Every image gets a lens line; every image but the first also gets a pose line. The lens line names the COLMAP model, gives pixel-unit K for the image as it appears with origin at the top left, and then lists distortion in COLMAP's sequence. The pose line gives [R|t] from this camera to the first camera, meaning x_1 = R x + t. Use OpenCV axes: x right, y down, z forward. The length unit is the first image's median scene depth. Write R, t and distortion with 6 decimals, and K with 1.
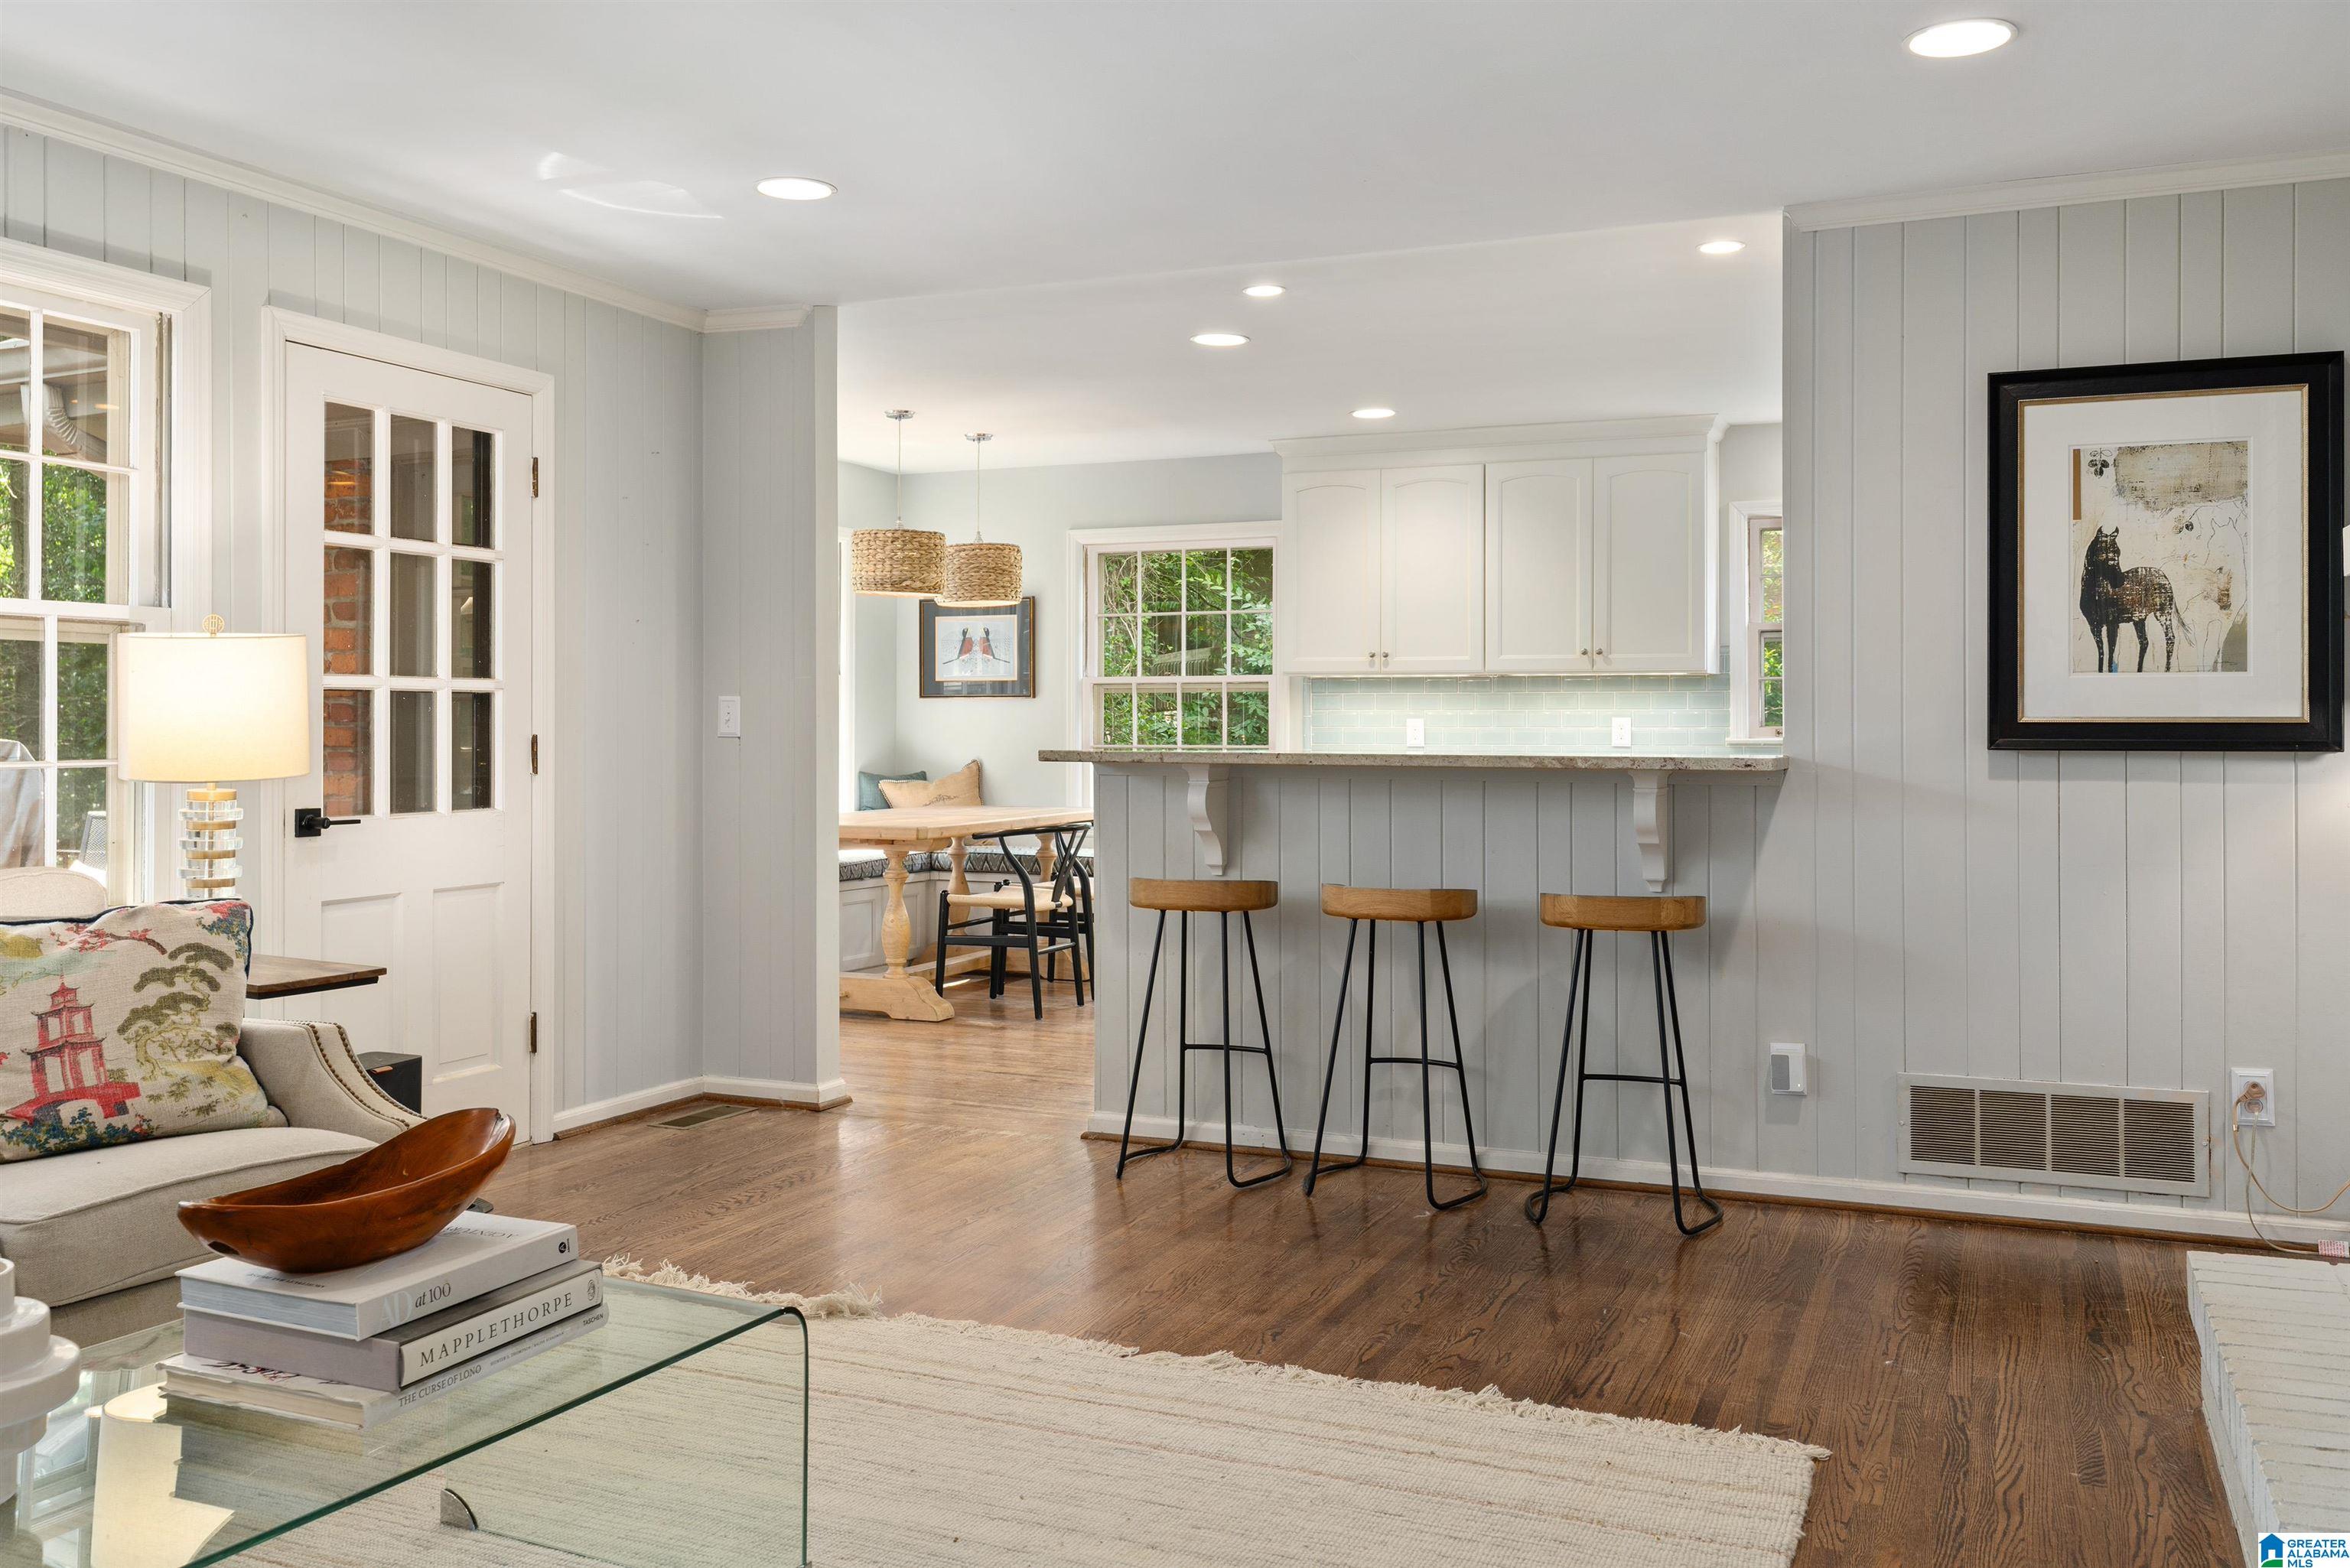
lens RADIAL K [[1905.4, 0, 1183.5], [0, 1905.4, 714.0], [0, 0, 1]] dist [0.001303, -0.001147]
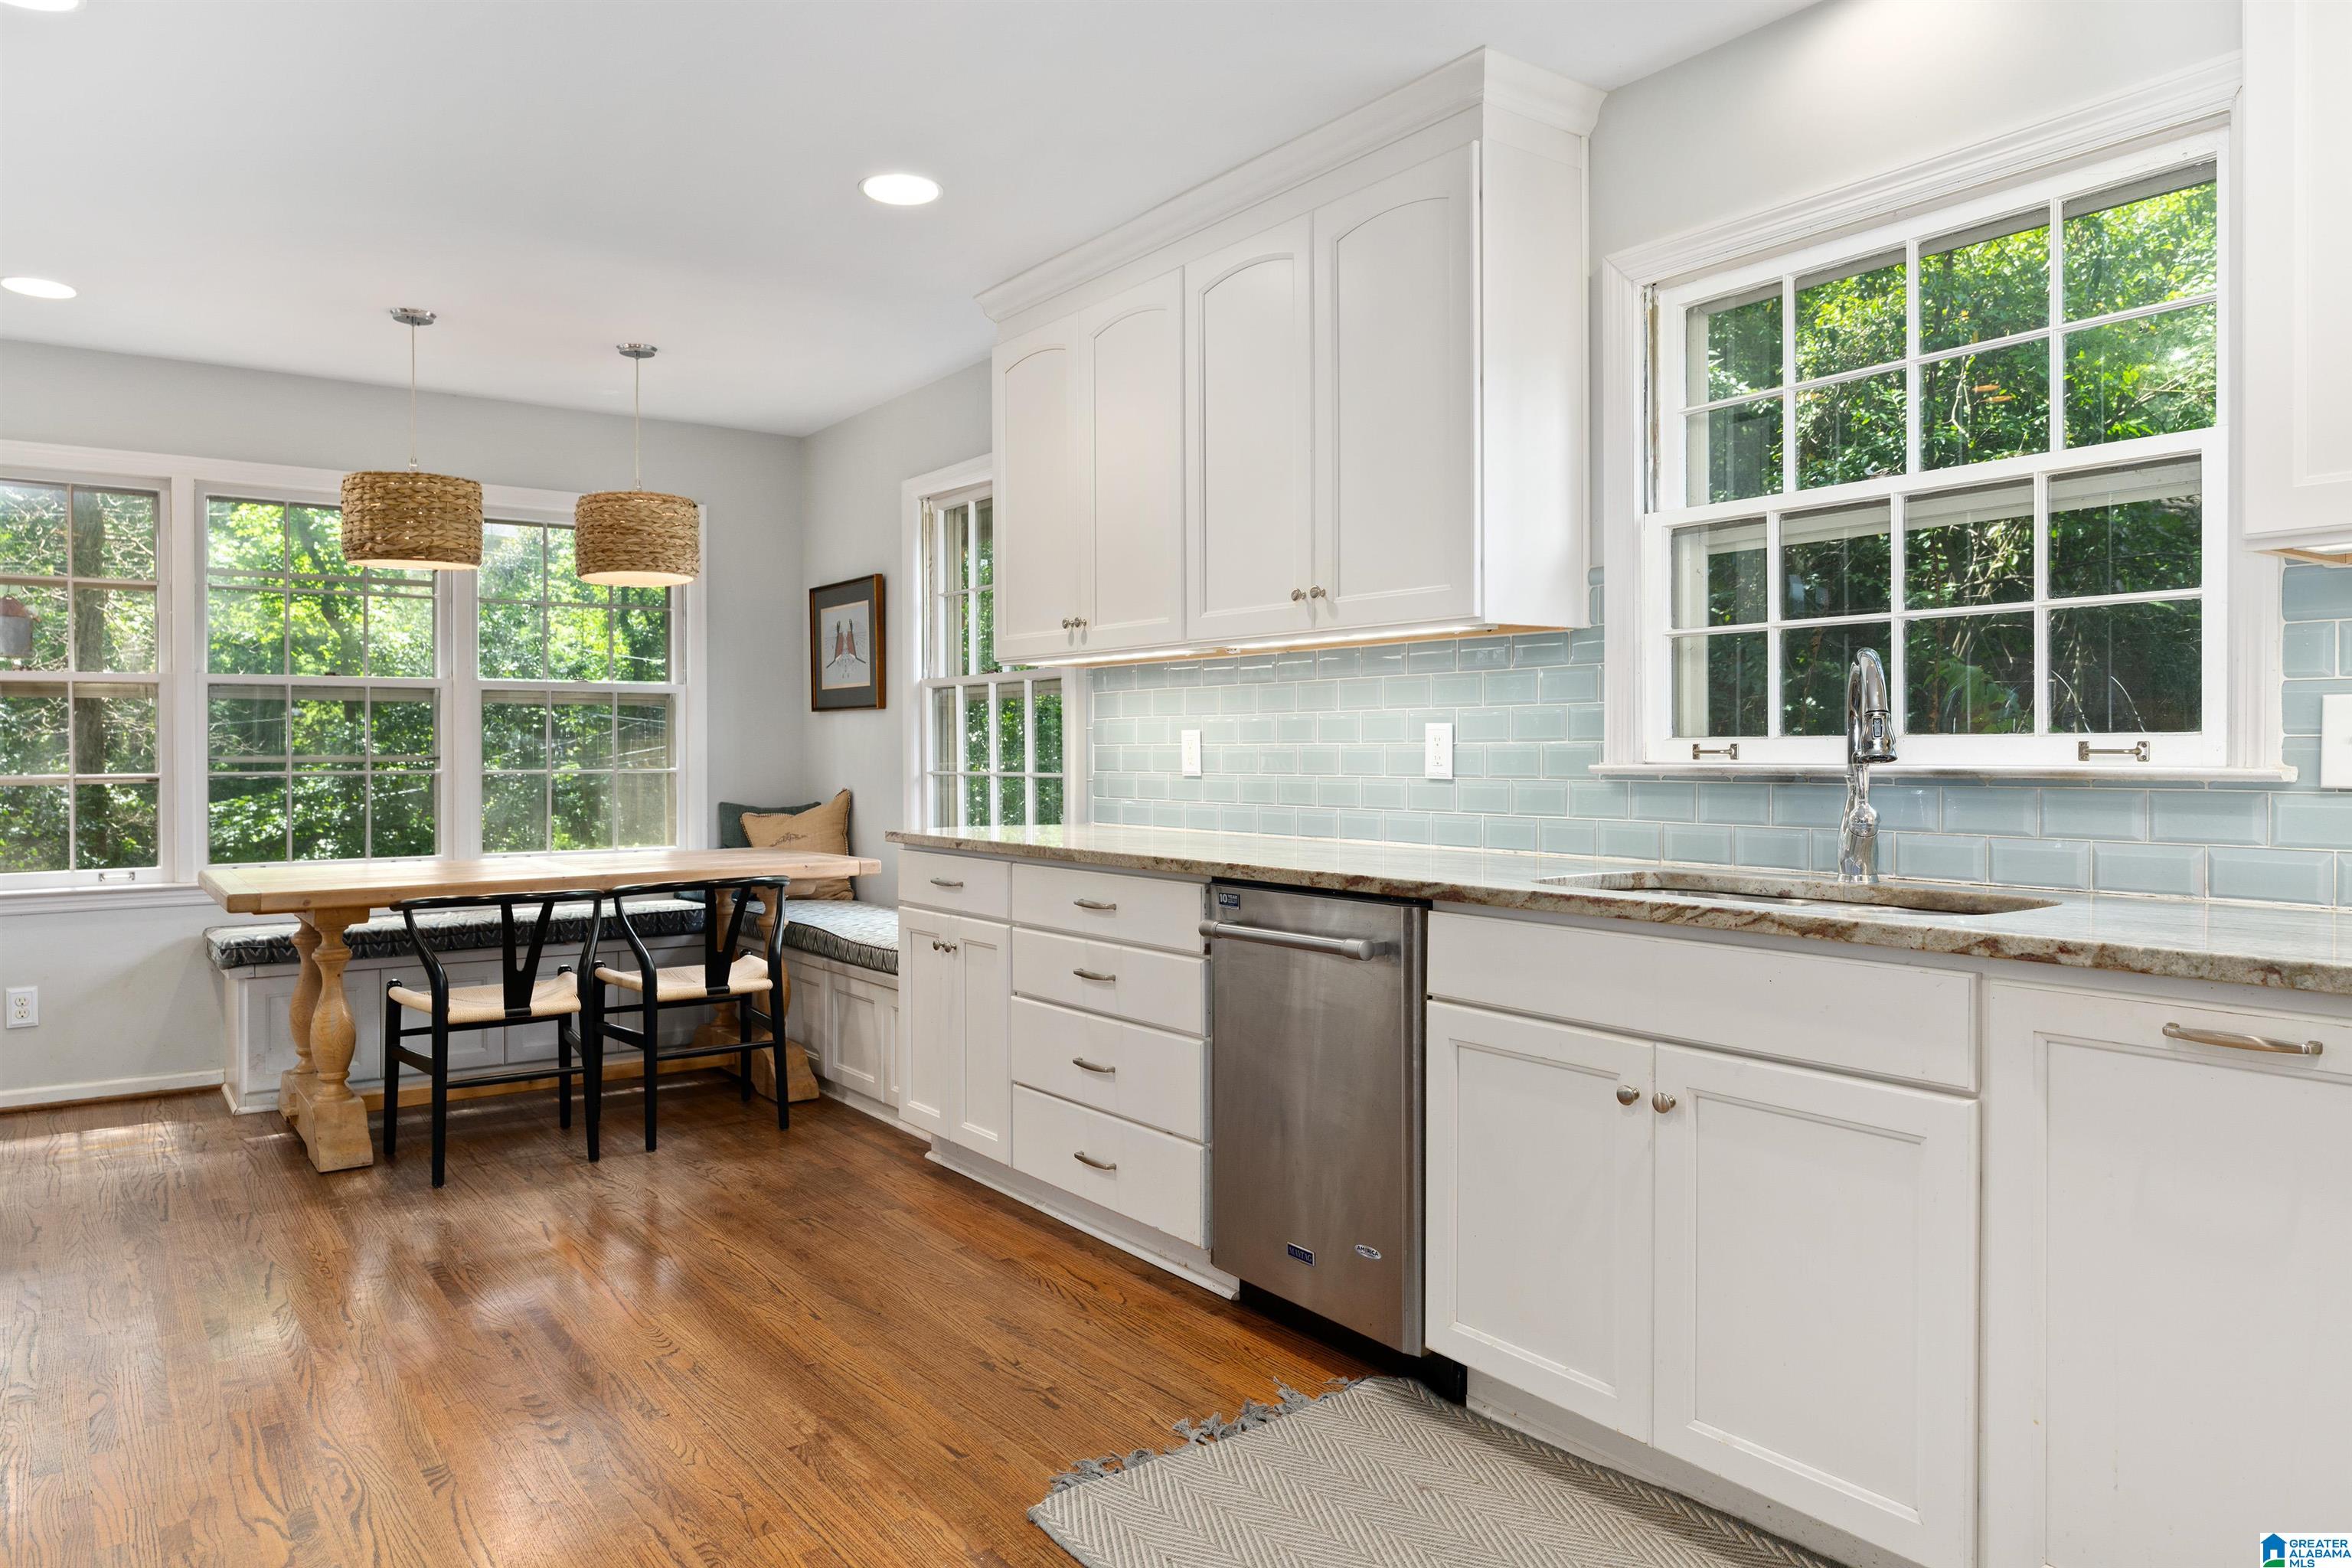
lens RADIAL K [[1516.1, 0, 1176.0], [0, 1516.1, 784.0], [0, 0, 1]] dist [-0.003676, 0.000466]
pose [[0.861648, 0.008794, -0.507431, 0.657372], [0.005751, 0.999617, 0.027088, 0.012337], [0.507474, -0.026259, 0.861267, 1.055857]]
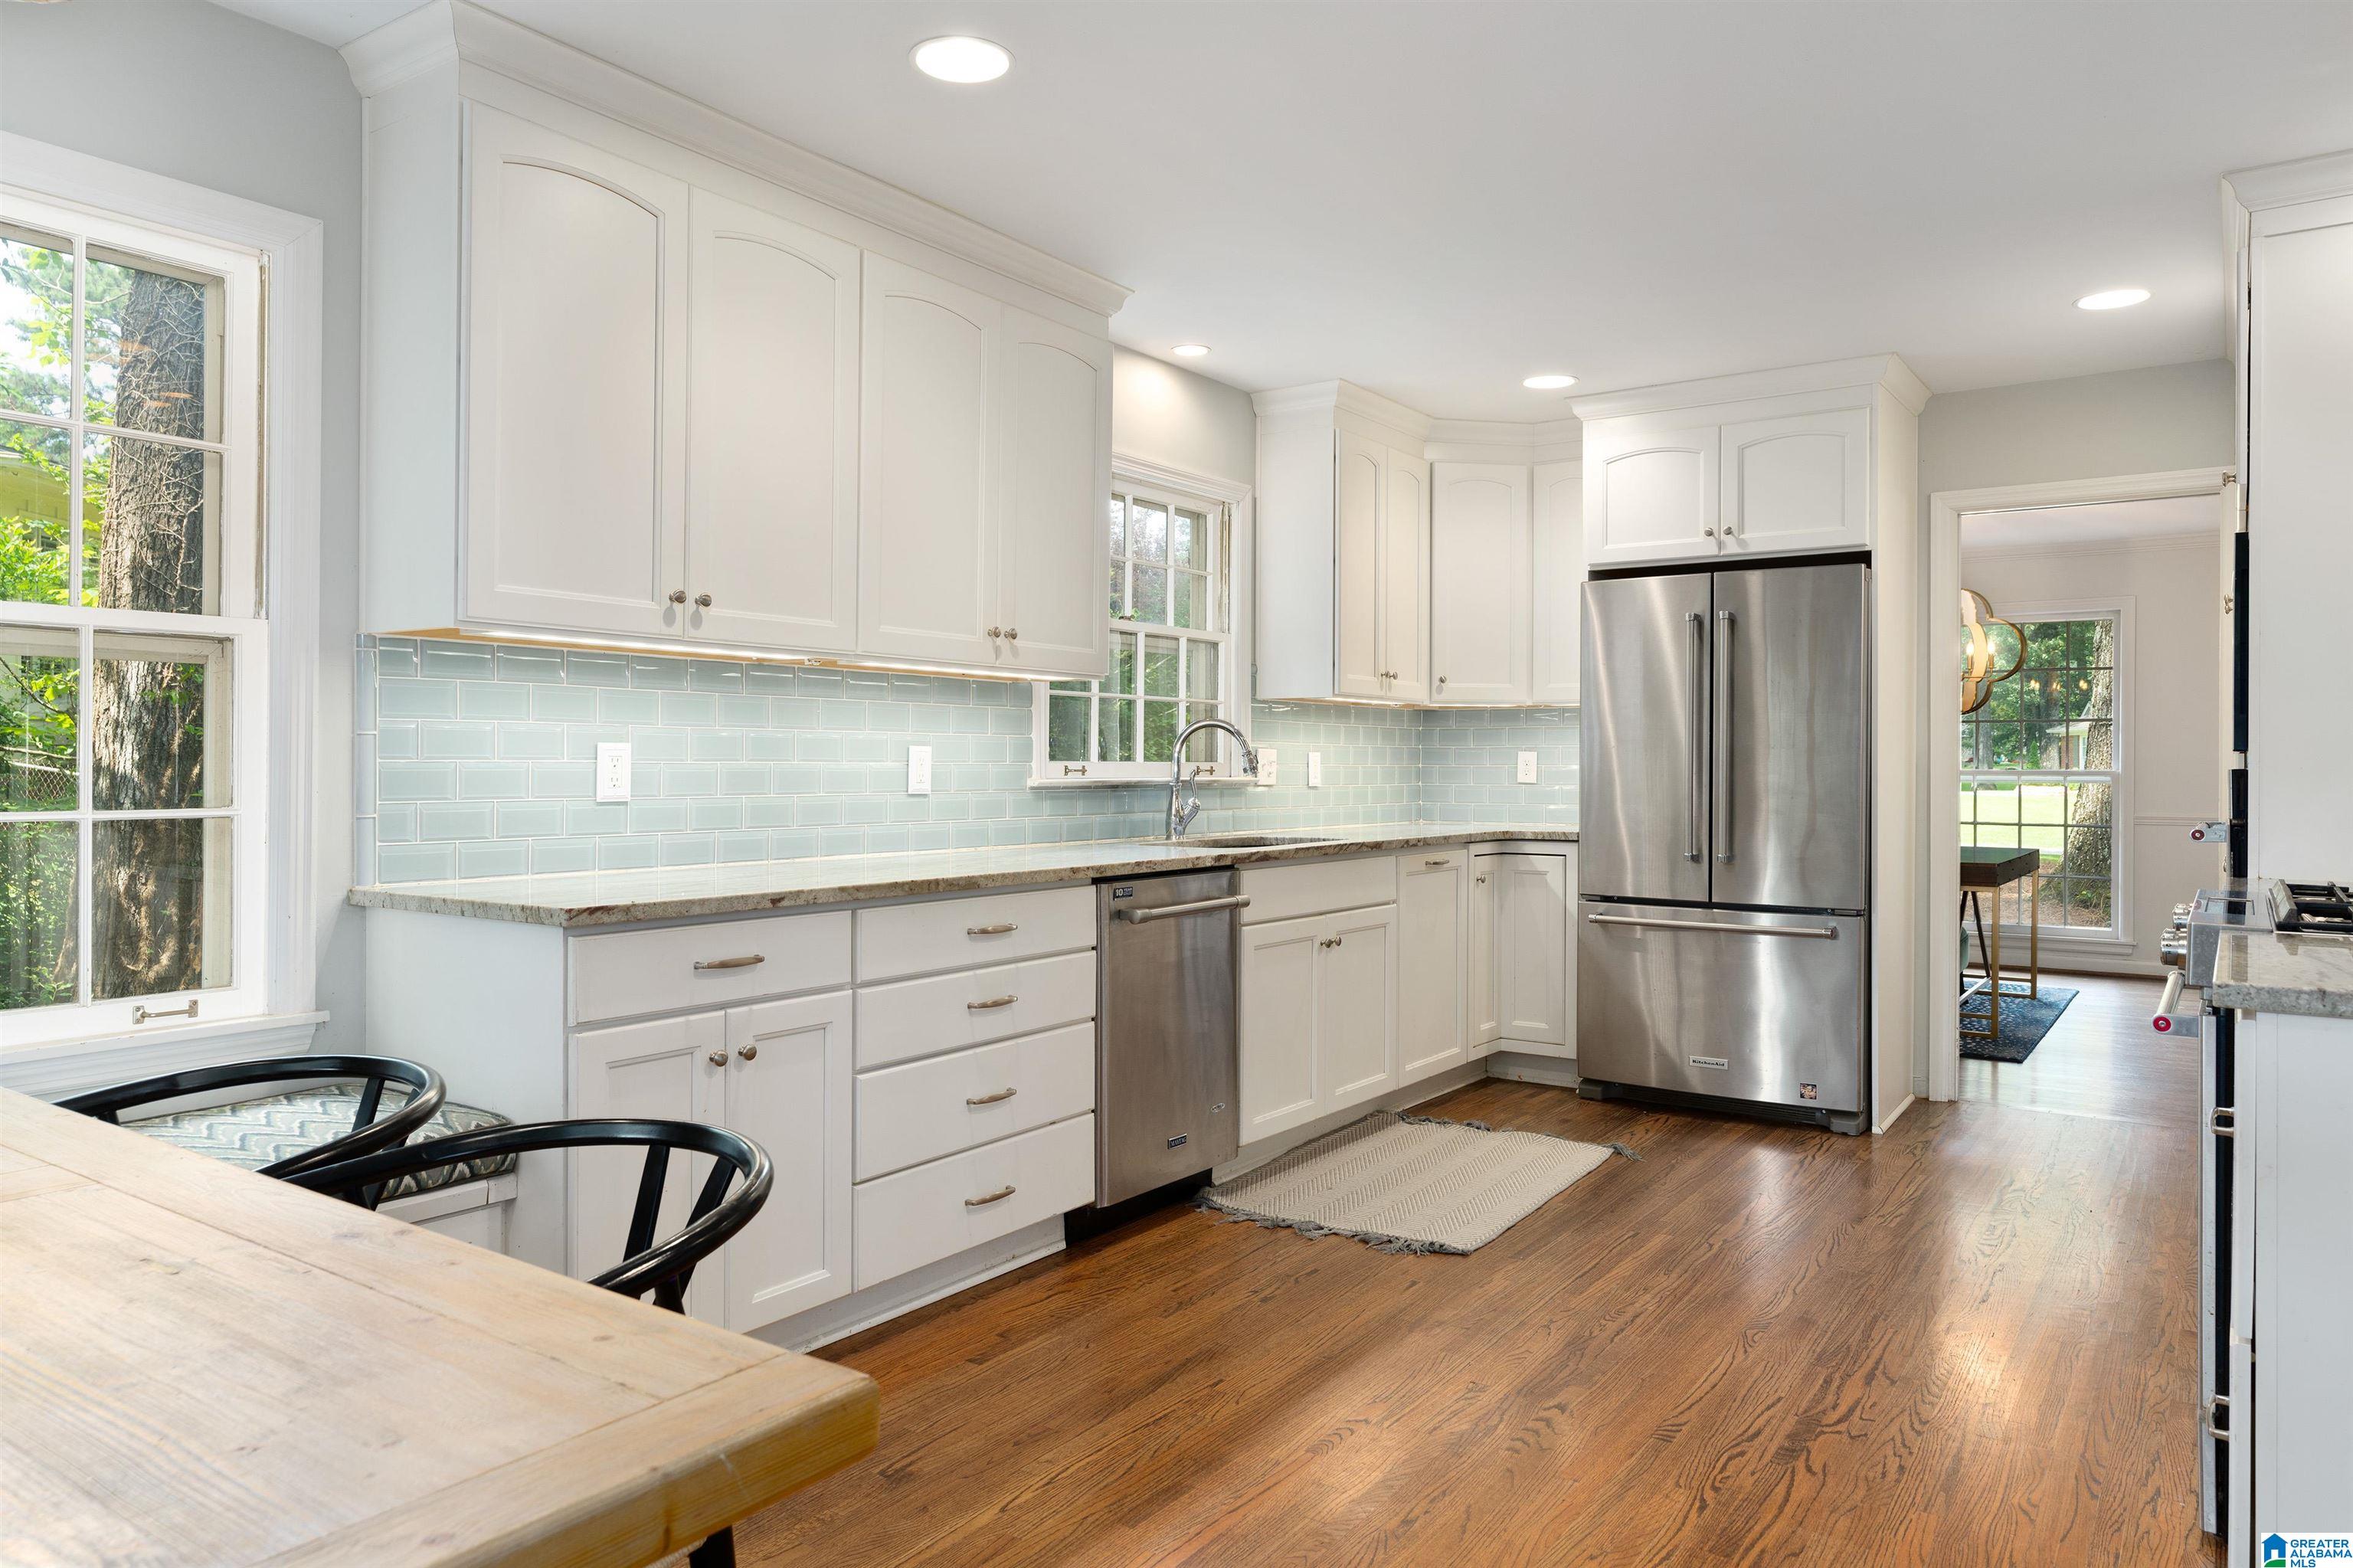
lens RADIAL K [[1516.7, 0, 1176.5], [0, 1516.7, 784.0], [0, 0, 1]] dist [-0.003676, 0.000466]
pose [[0.205622, -0.010400, 0.978576, -0.395005], [-0.008345, 0.999889, 0.012380, 0.012851], [-0.978596, -0.010712, 0.205512, 1.427005]]
